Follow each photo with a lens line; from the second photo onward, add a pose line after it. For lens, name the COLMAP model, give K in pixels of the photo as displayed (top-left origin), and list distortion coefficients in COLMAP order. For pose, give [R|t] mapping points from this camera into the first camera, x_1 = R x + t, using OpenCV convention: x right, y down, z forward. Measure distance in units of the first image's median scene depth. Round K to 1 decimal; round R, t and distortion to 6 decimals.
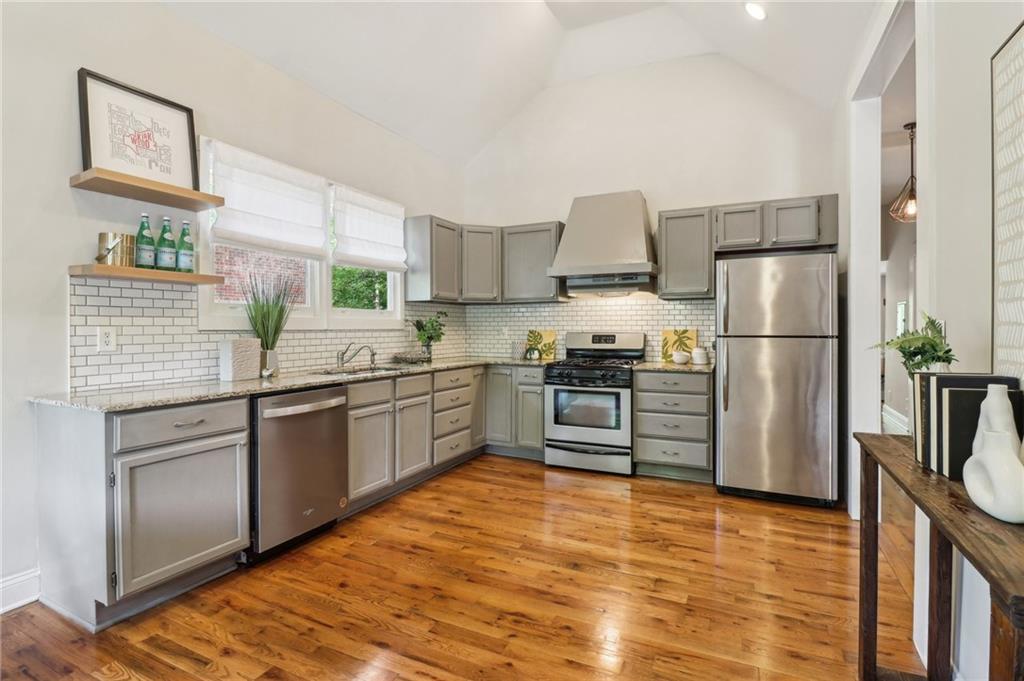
lens RADIAL K [[494.6, 0, 513.0], [0, 494.6, 323.4], [0, 0, 1]] dist [0.009206, -0.014384]
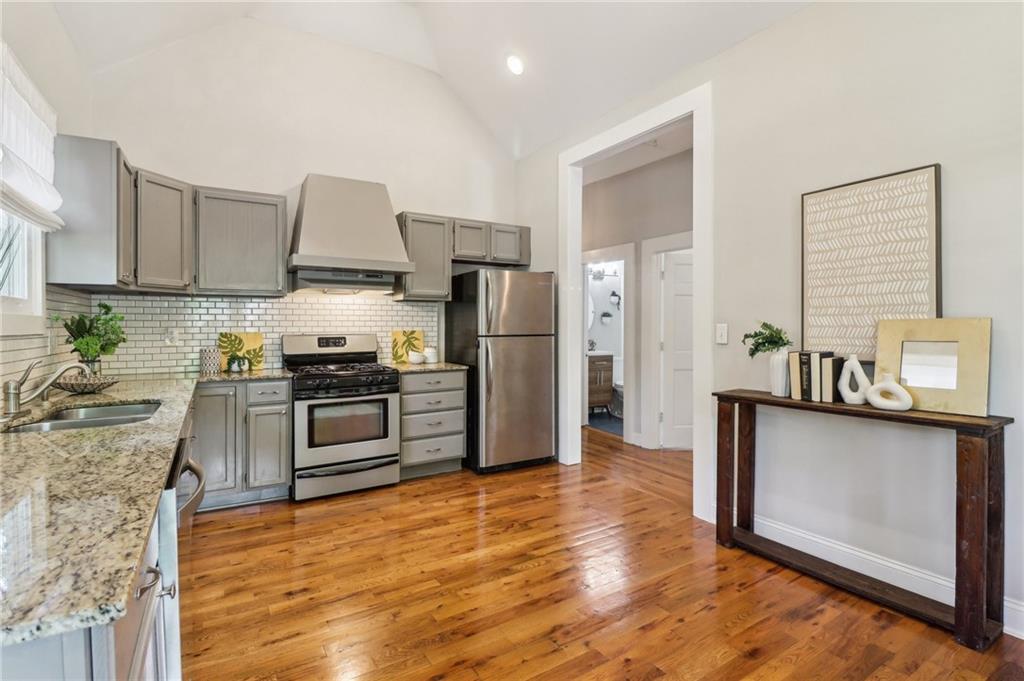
lens RADIAL K [[494.6, 0, 517.9], [0, 494.6, 326.2], [0, 0, 1]] dist [0.009206, -0.014384]
pose [[0.532967, -0.000932, 0.846135, -0.513770], [-0.004853, 0.999980, 0.004158, -0.001789], [-0.846122, -0.006322, 0.532952, 0.338093]]
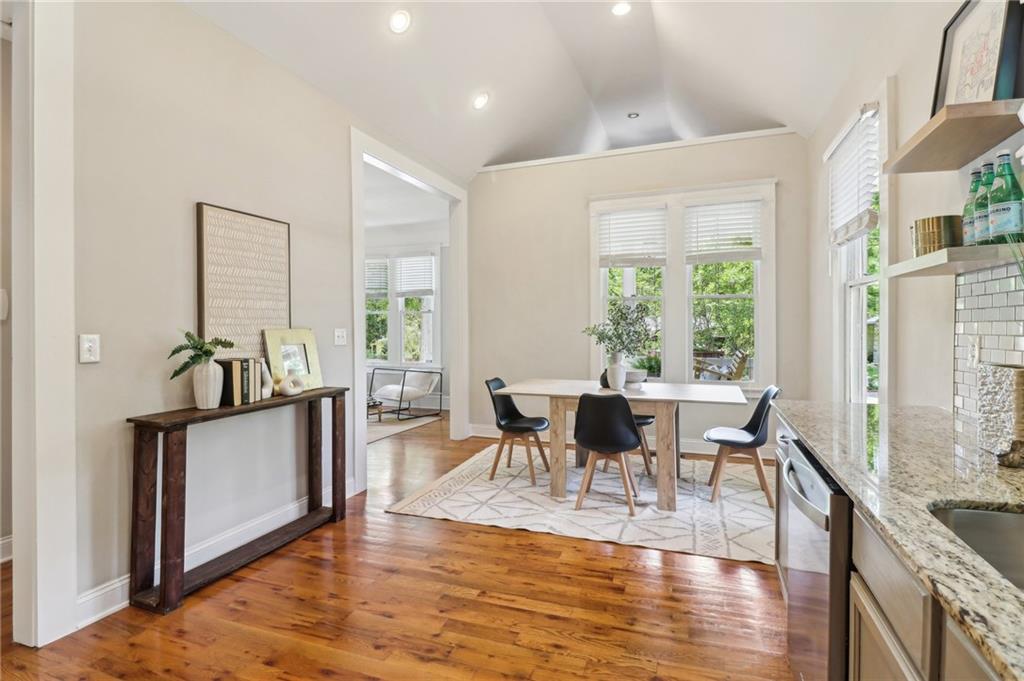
lens RADIAL K [[494.6, 0, 516.1], [0, 494.6, 325.0], [0, 0, 1]] dist [0.009206, -0.014384]
pose [[-0.995838, 0.006306, -0.090920, -0.043571], [0.007469, 0.999894, -0.012463, -0.003544], [0.090832, -0.013090, -0.995780, 1.168606]]
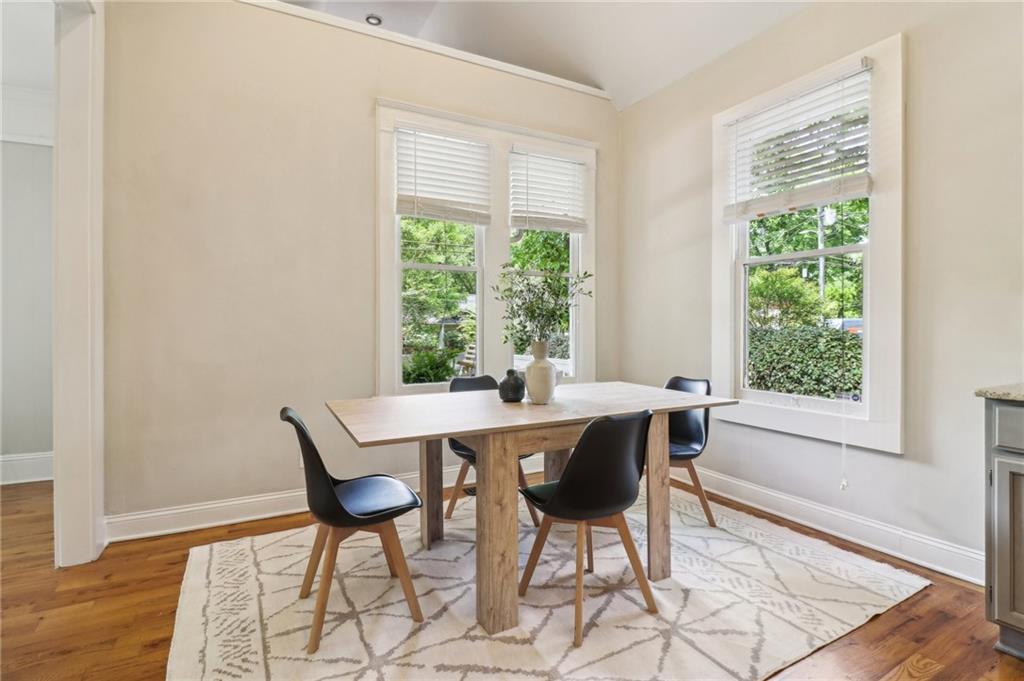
lens RADIAL K [[494.6, 0, 519.0], [0, 494.6, 323.7], [0, 0, 1]] dist [0.009206, -0.014384]
pose [[-0.580744, -0.004112, -0.814076, 0.195090], [0.009283, 0.999889, -0.011672, 0.028587], [0.814033, -0.014336, -0.580641, 0.455806]]
